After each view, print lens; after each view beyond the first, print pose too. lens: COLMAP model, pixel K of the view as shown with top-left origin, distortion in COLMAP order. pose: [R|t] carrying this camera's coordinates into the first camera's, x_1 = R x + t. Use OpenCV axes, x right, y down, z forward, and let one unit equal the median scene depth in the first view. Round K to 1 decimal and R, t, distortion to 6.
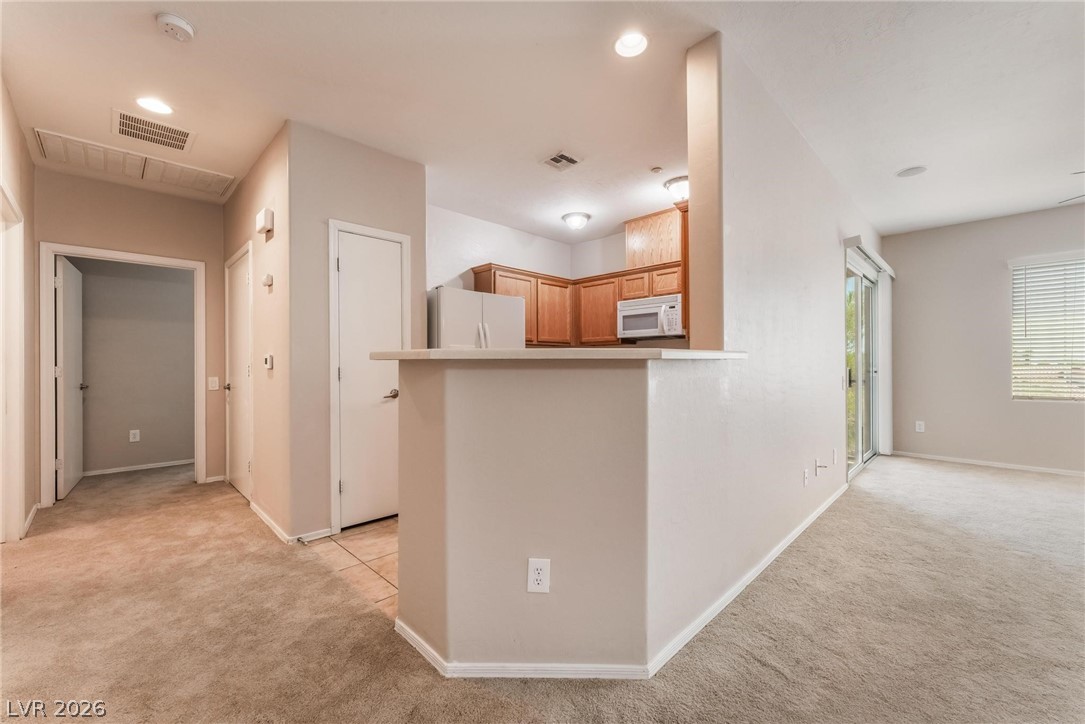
lens RADIAL K [[438.2, 0, 541.4], [0, 438.2, 362.0], [0, 0, 1]] dist [-0.002945, 0.000226]
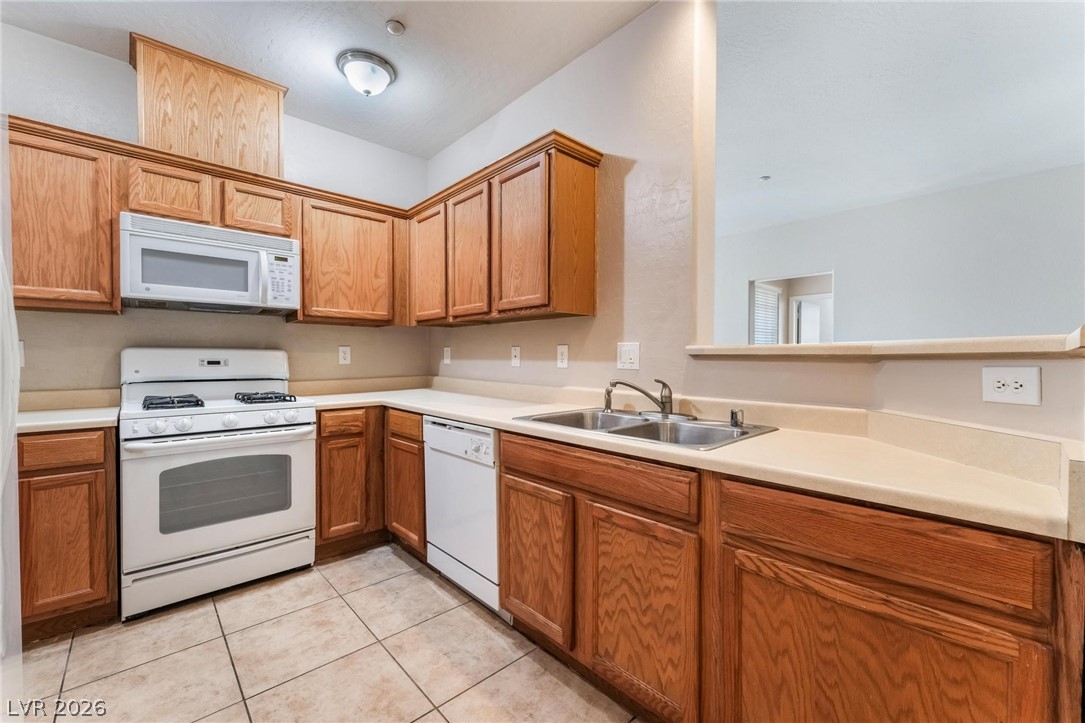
lens RADIAL K [[438.2, 0, 537.1], [0, 438.2, 364.2], [0, 0, 1]] dist [-0.002945, 0.000226]
pose [[0.037093, -0.021150, 0.999088, -0.258502], [-0.014357, 0.999662, 0.021695, -0.004391], [-0.999209, -0.015149, 0.036777, 0.621813]]
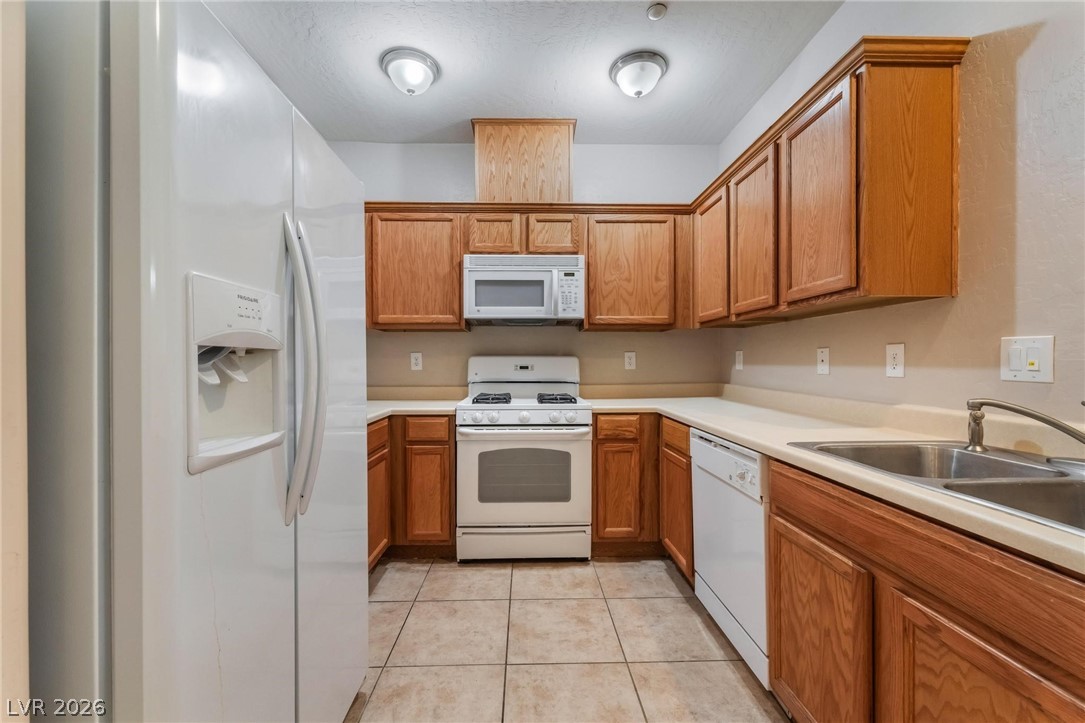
lens RADIAL K [[438.2, 0, 538.6], [0, 438.2, 364.8], [0, 0, 1]] dist [-0.002945, 0.000226]
pose [[0.680794, -0.010288, 0.732403, -0.195253], [-0.003591, 0.999842, 0.017383, -0.004426], [-0.732466, -0.014464, 0.680650, 0.578157]]
